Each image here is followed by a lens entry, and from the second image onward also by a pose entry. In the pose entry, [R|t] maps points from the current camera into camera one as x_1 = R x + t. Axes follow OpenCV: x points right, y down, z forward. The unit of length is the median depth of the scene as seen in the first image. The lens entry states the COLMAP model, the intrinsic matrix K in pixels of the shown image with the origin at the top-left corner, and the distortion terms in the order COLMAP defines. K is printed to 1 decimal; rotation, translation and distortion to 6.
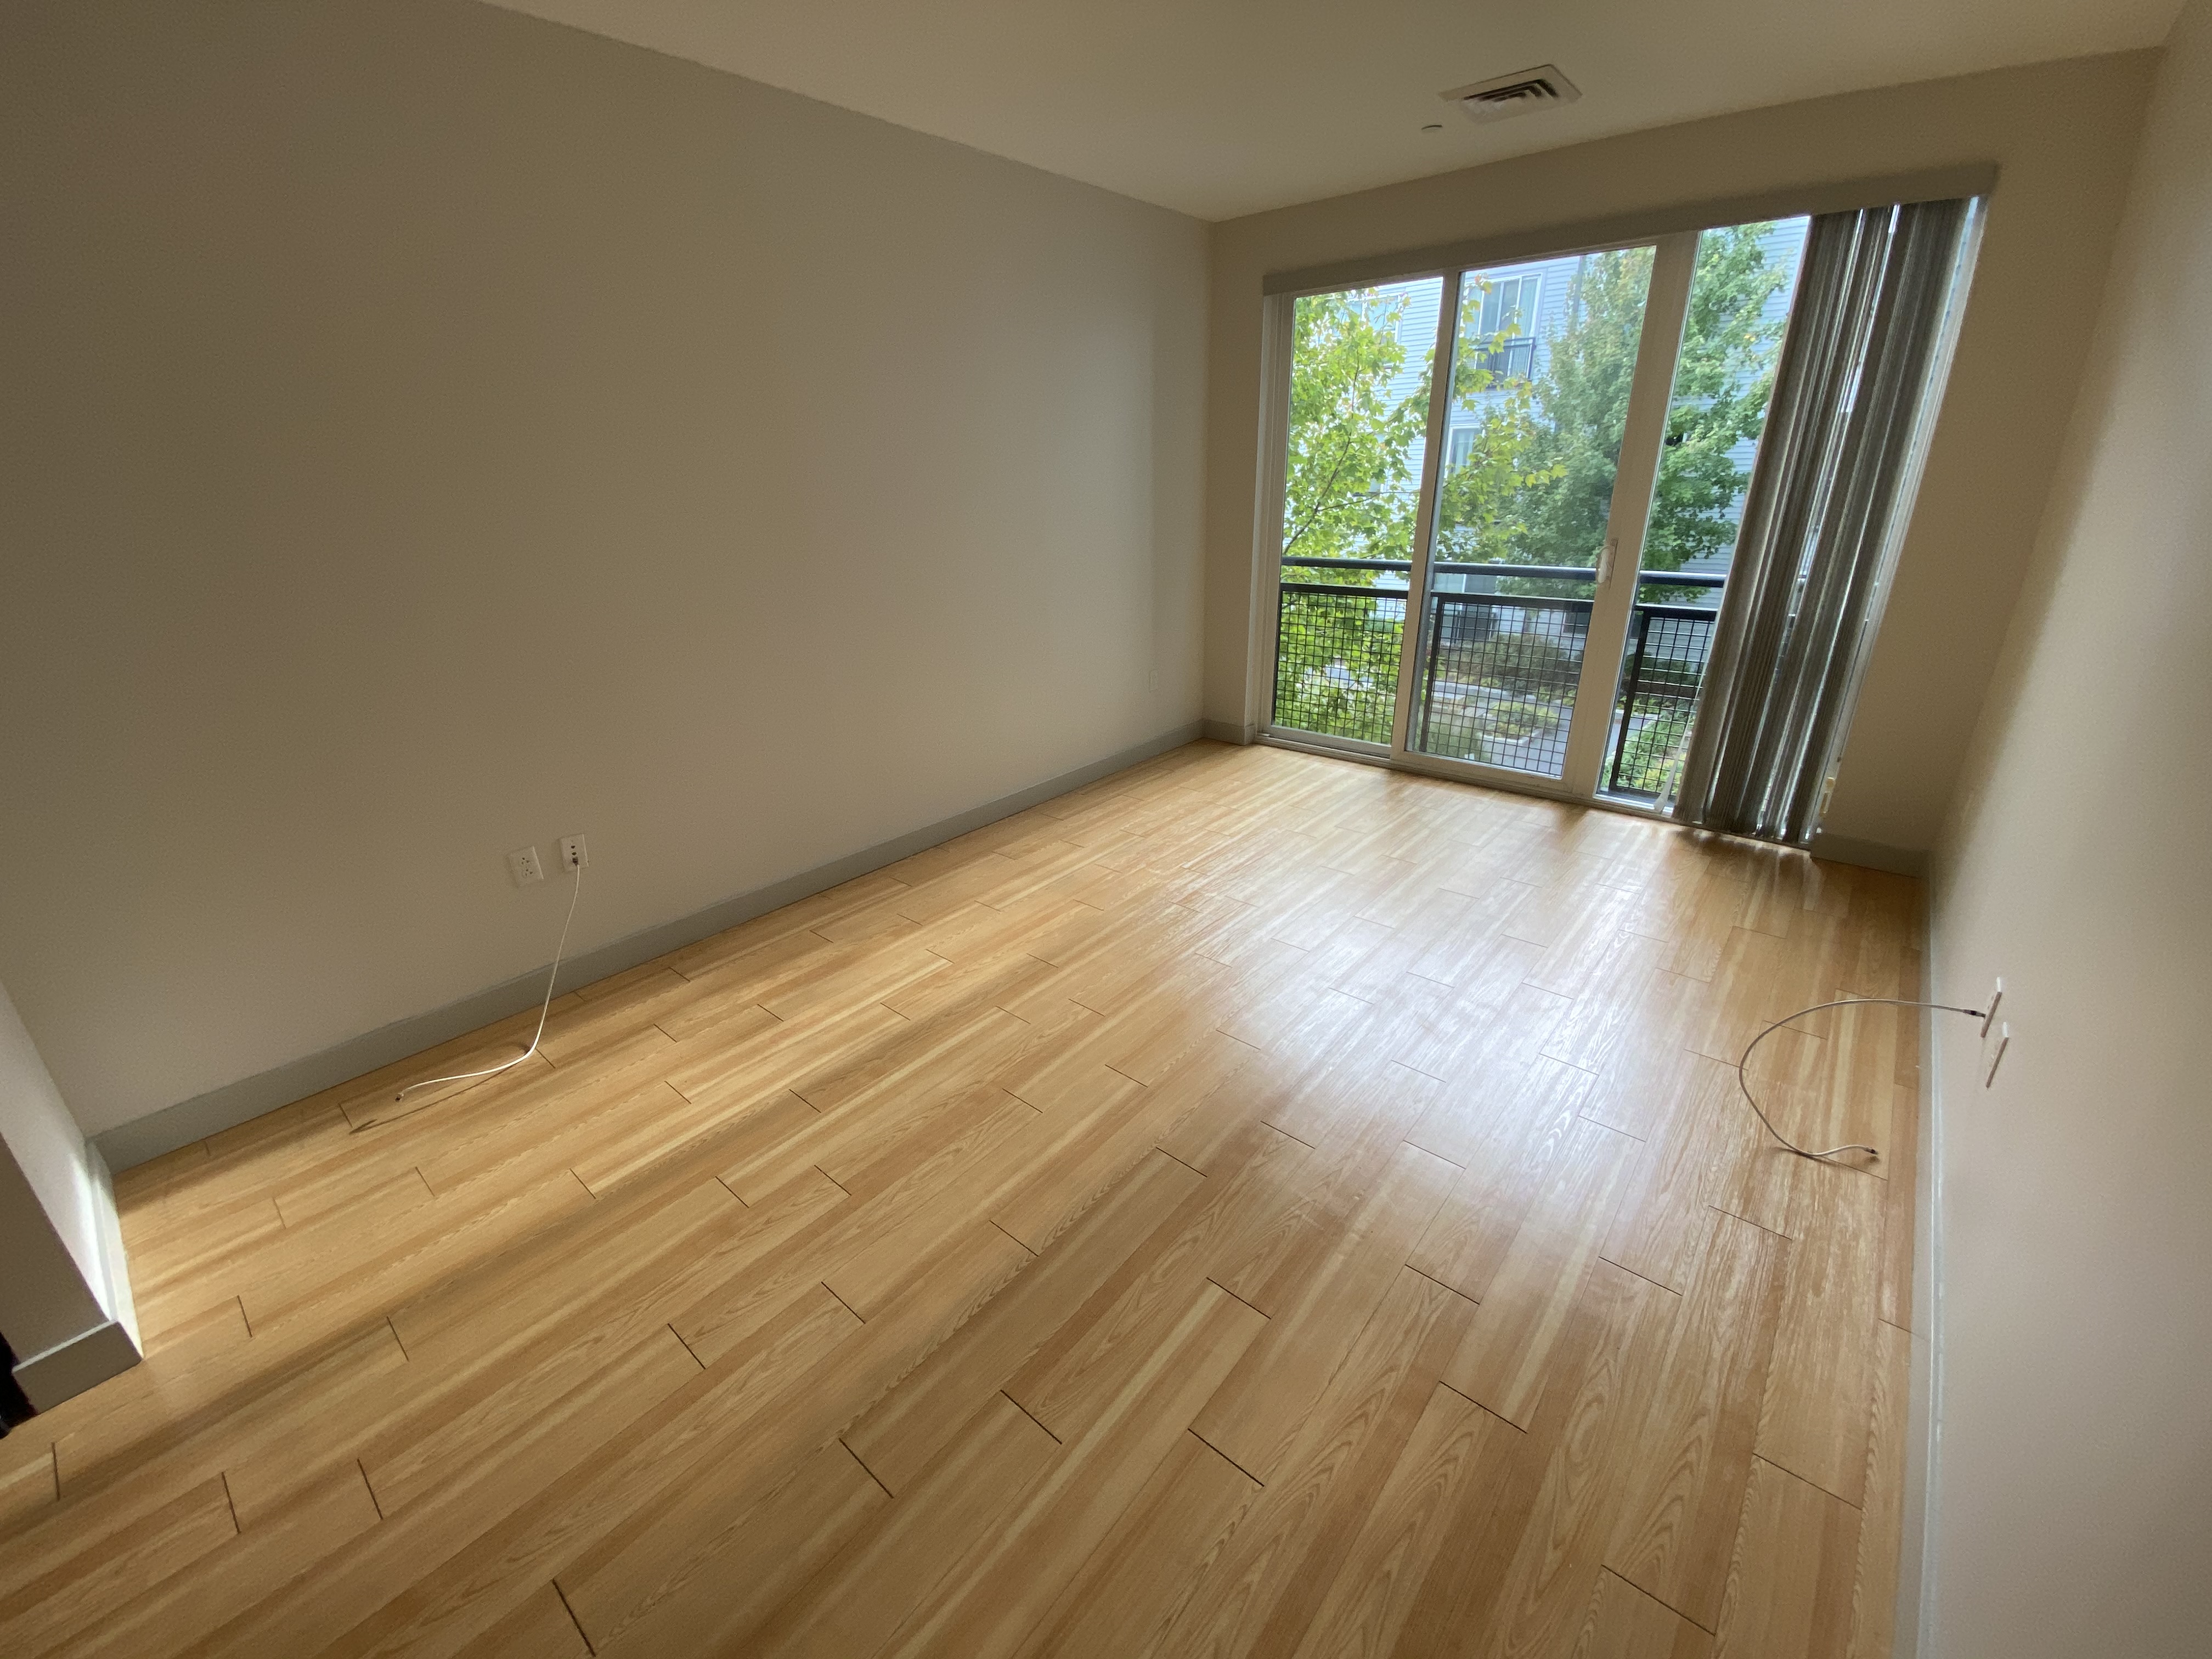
lens RADIAL K [[885.4, 0, 1100.6], [0, 885.4, 825.1], [0, 0, 1]] dist [0.016424, -0.018535]
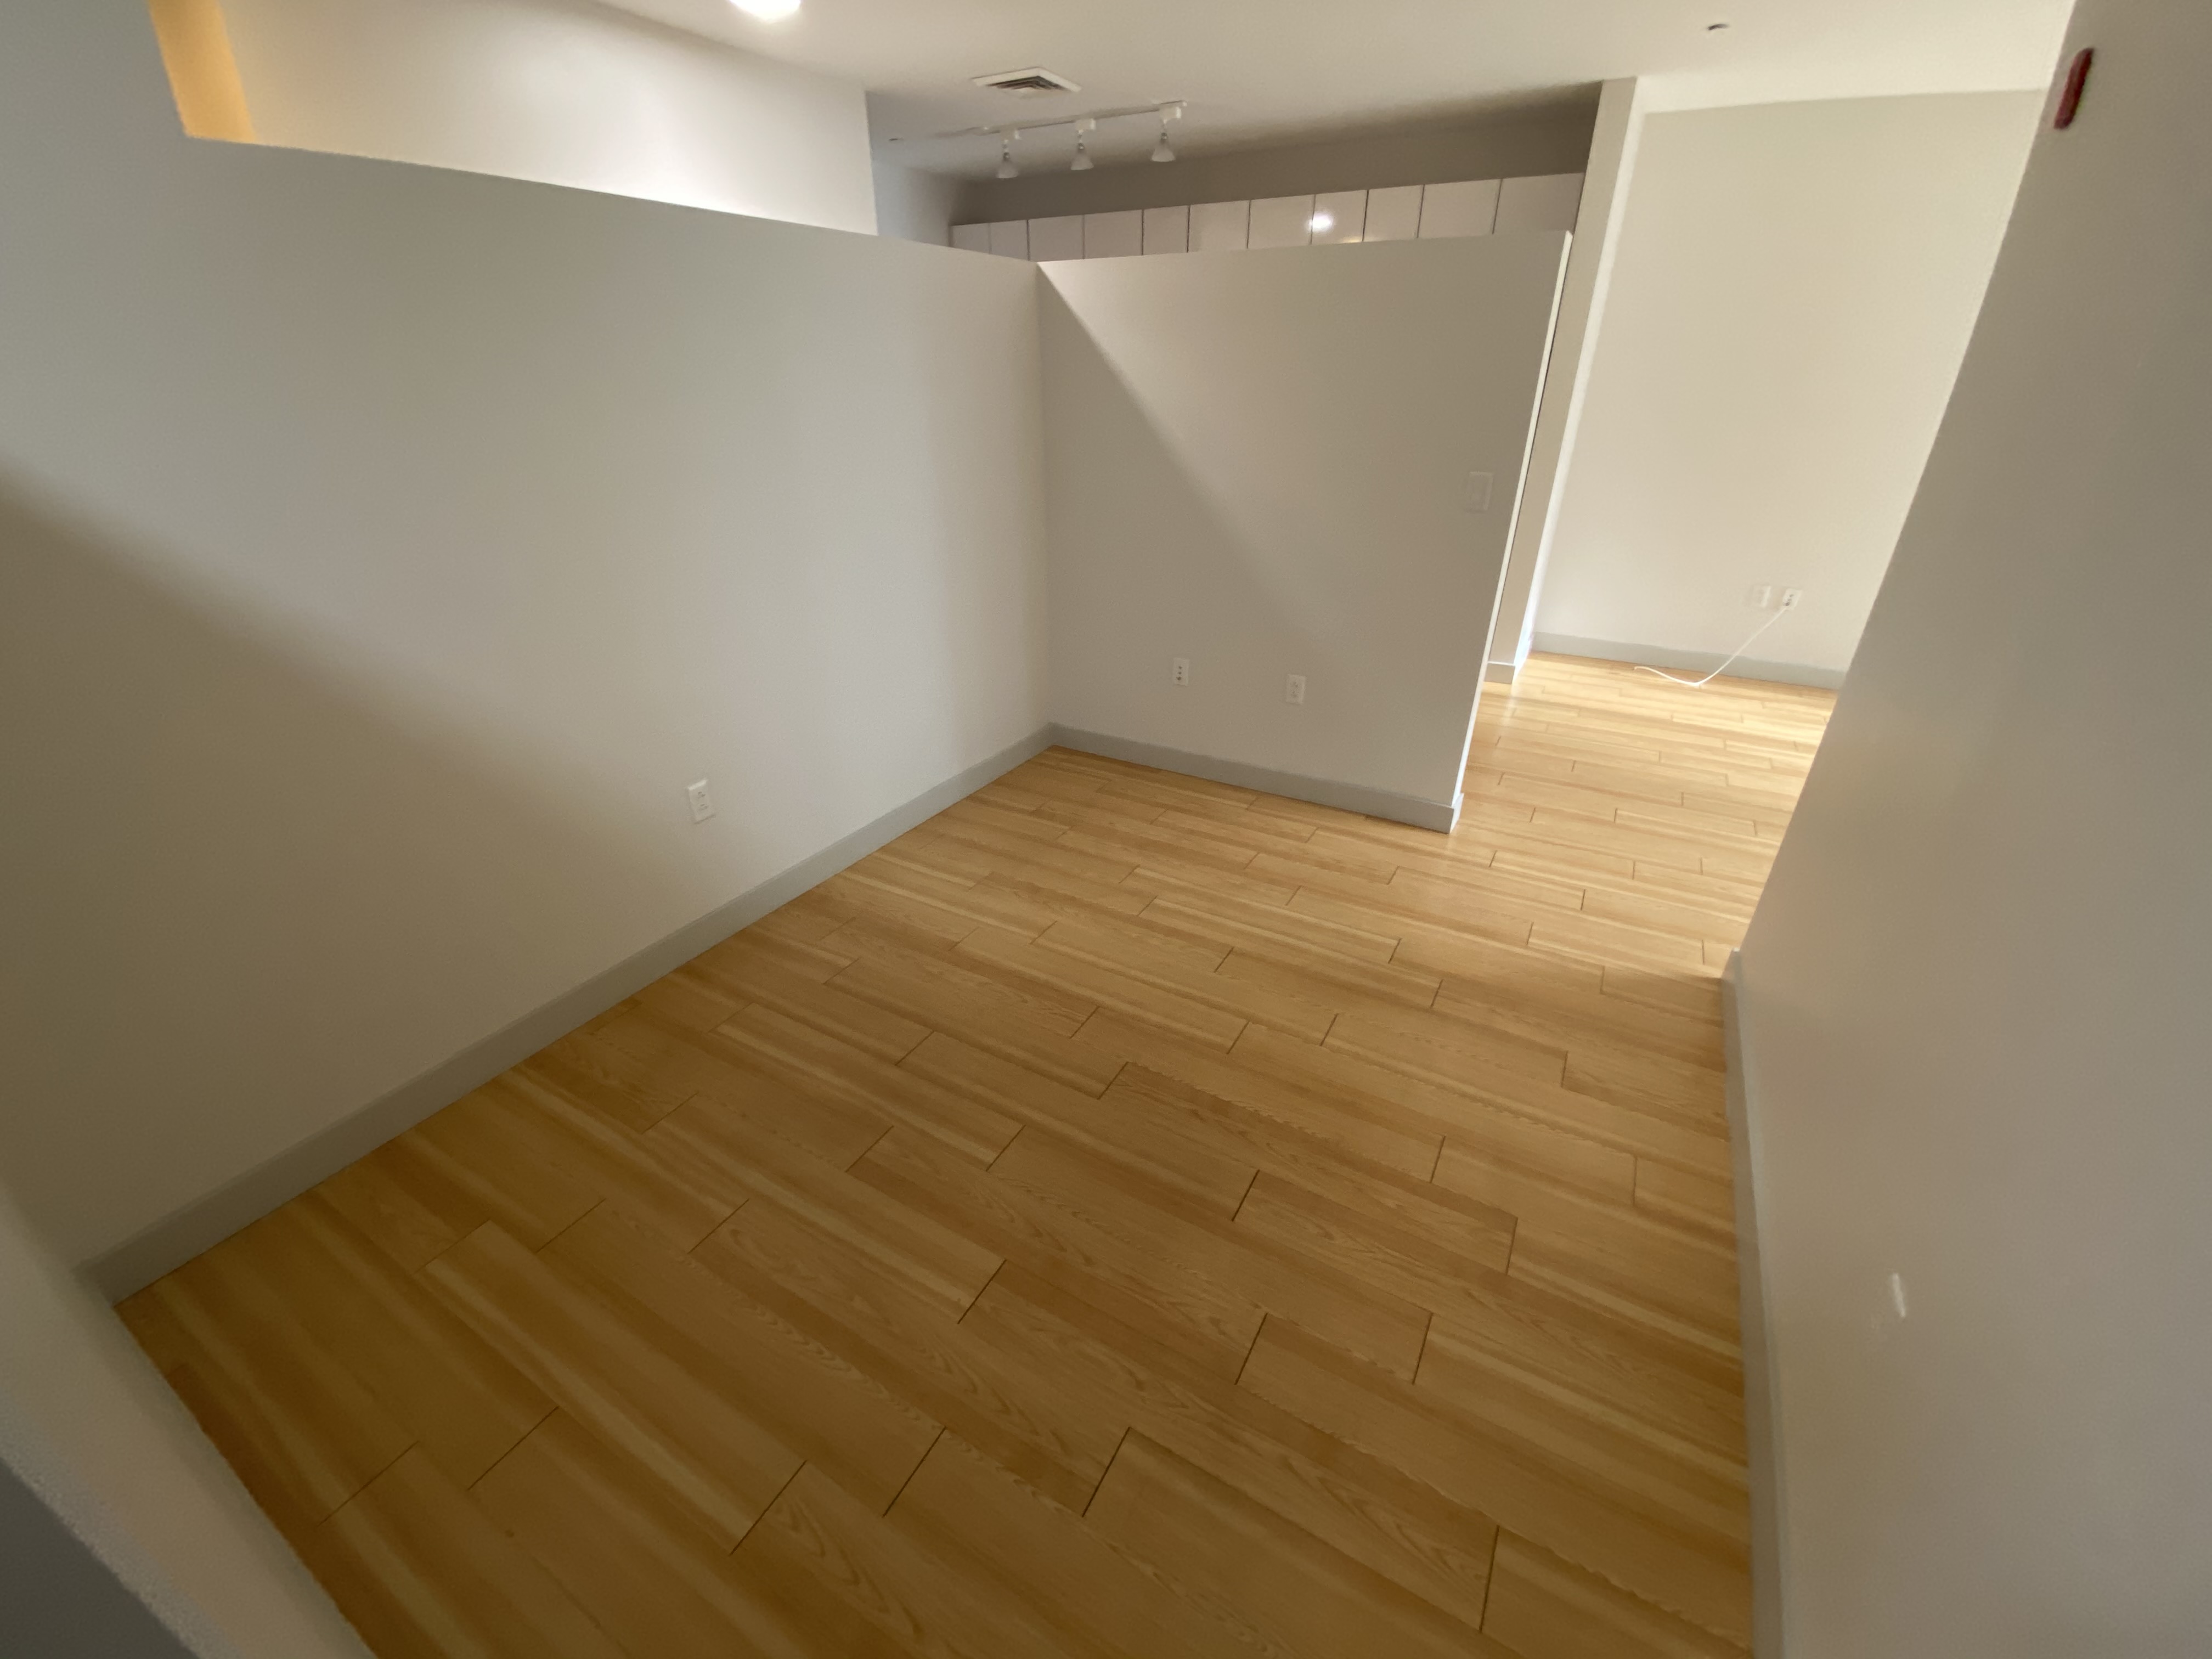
lens RADIAL K [[890.7, 0, 1099.9], [0, 890.7, 808.2], [0, 0, 1]] dist [0.050858, -0.037500]
pose [[0.178687, 0.452381, -0.873740, 0.912382], [-0.366911, 0.854613, 0.367441, 0.238520], [0.912933, 0.254928, 0.318692, -0.692190]]
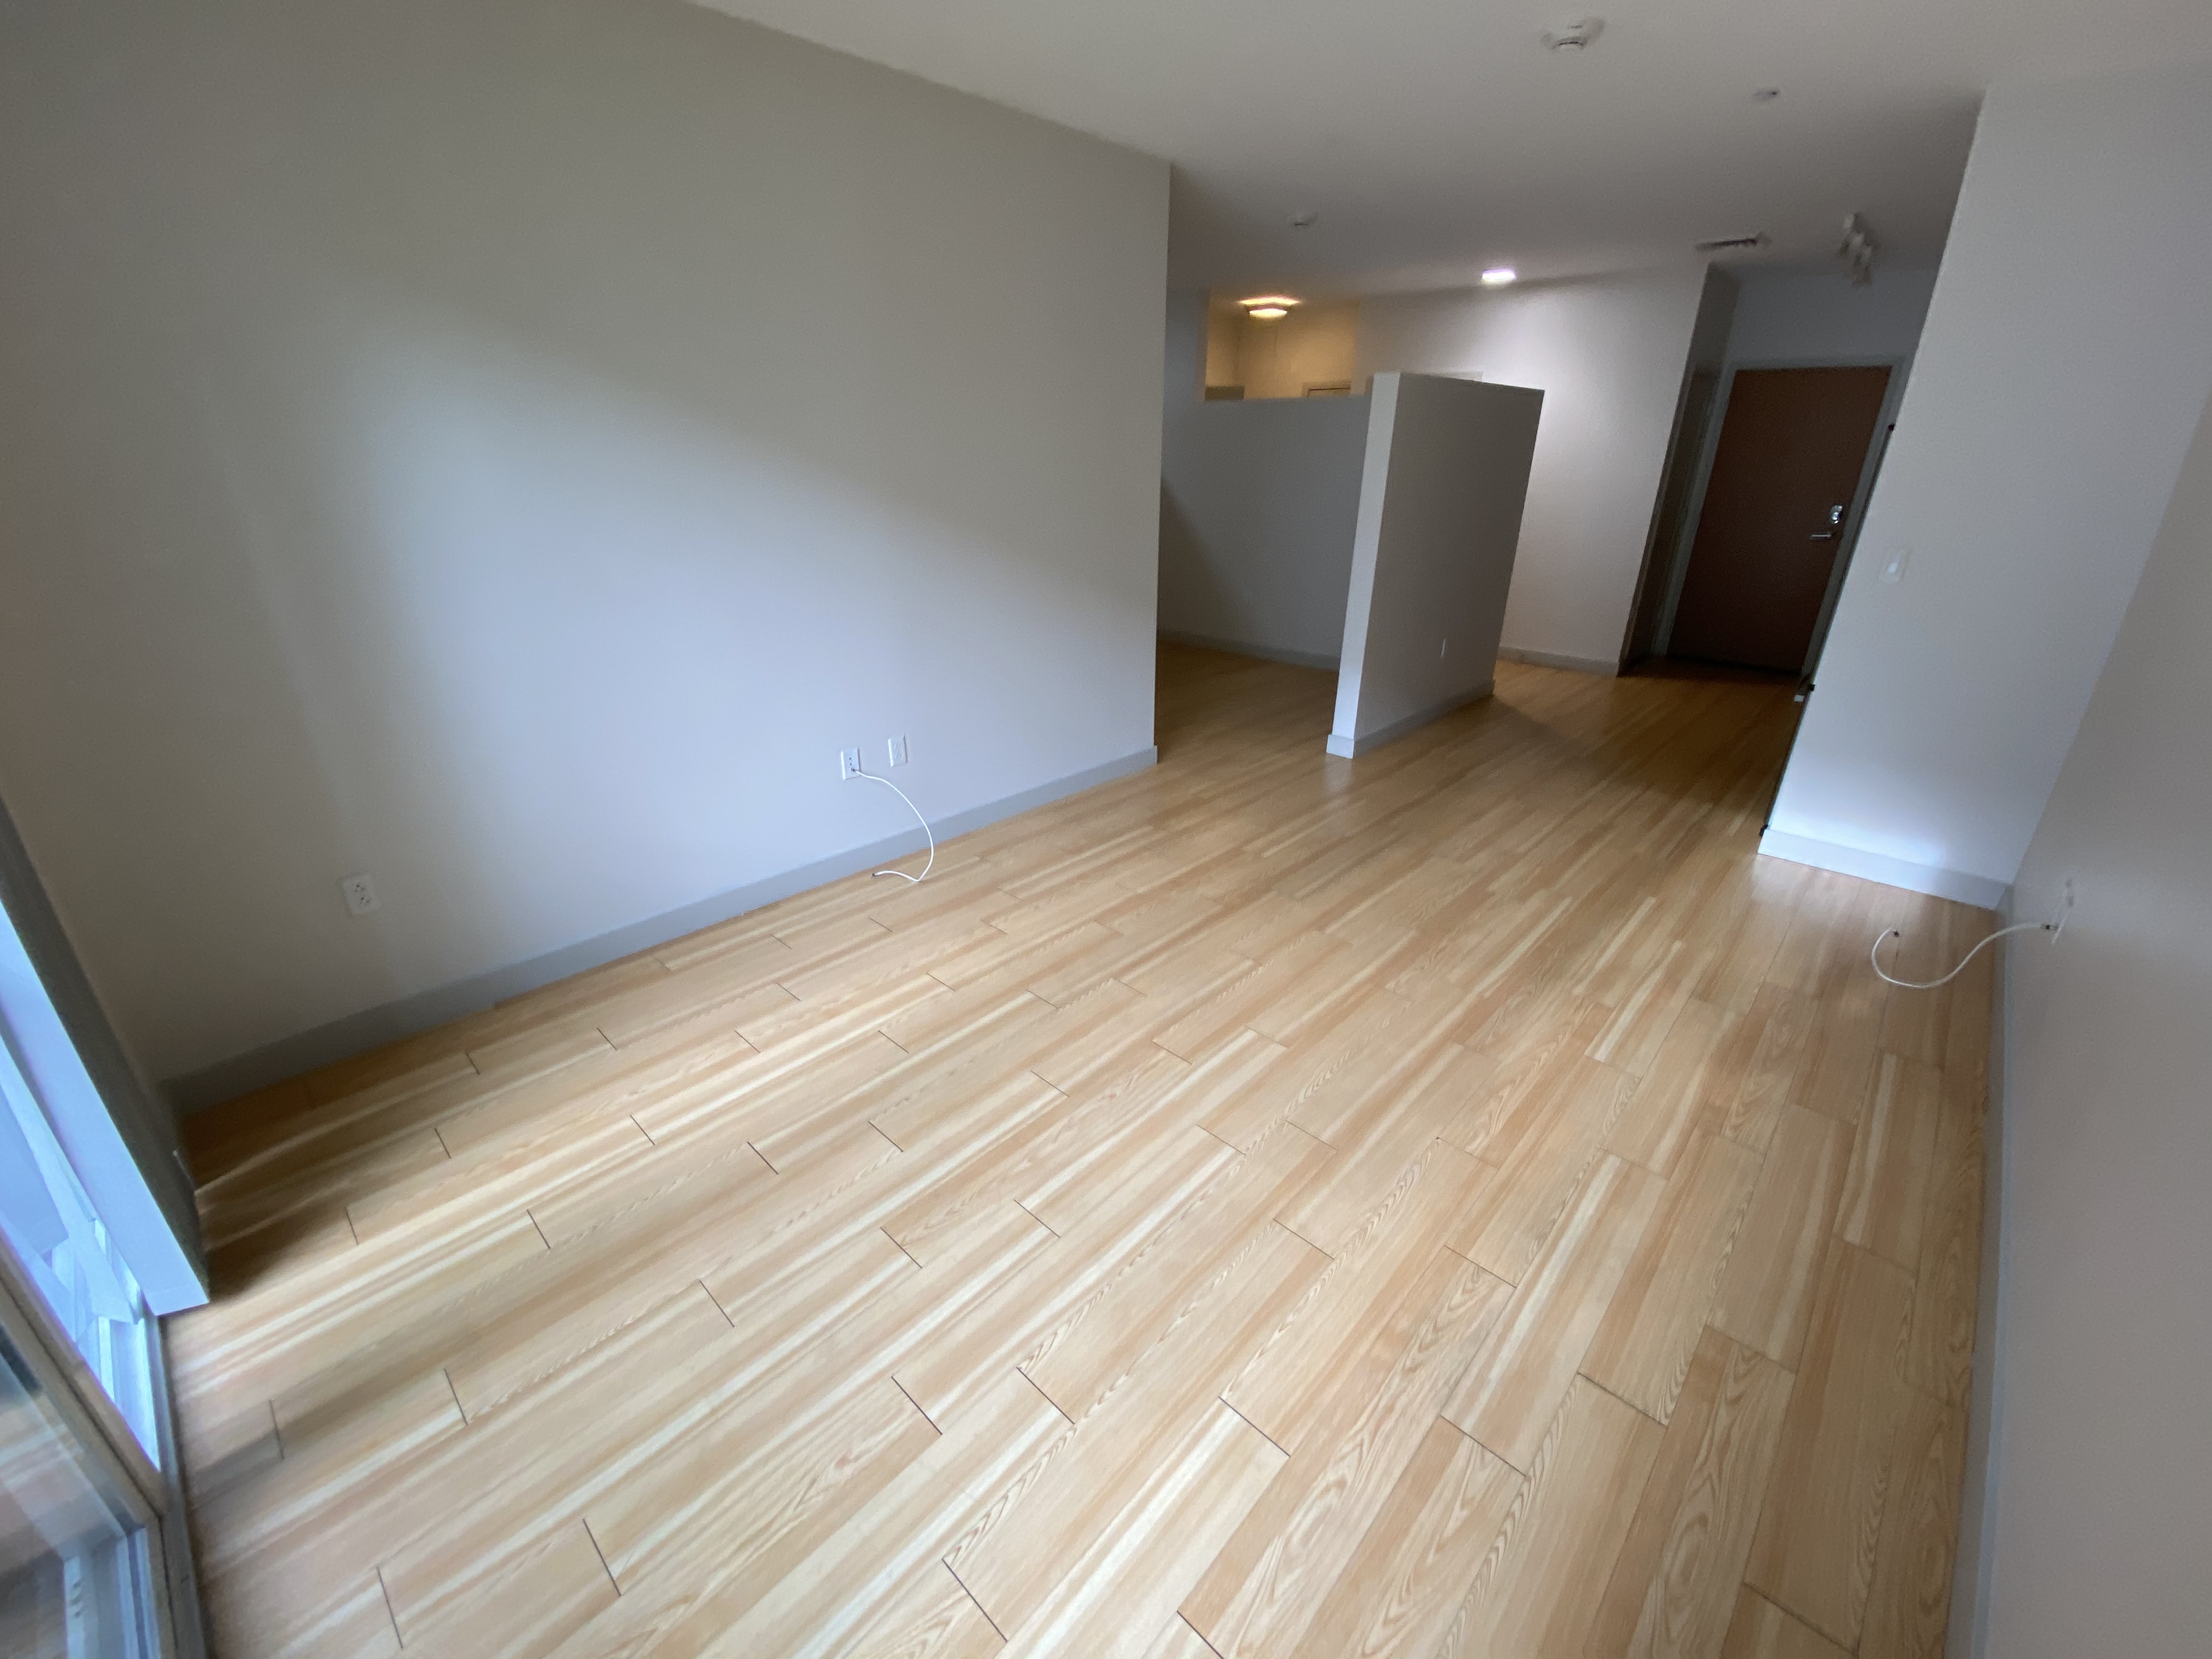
lens RADIAL K [[890.7, 0, 1099.9], [0, 890.7, 808.2], [0, 0, 1]] dist [0.050858, -0.037500]
pose [[-0.998428, -0.004522, 0.055860, 0.273120], [0.035344, 0.722730, 0.690226, -0.699935], [-0.043493, 0.691116, -0.721434, 1.678035]]
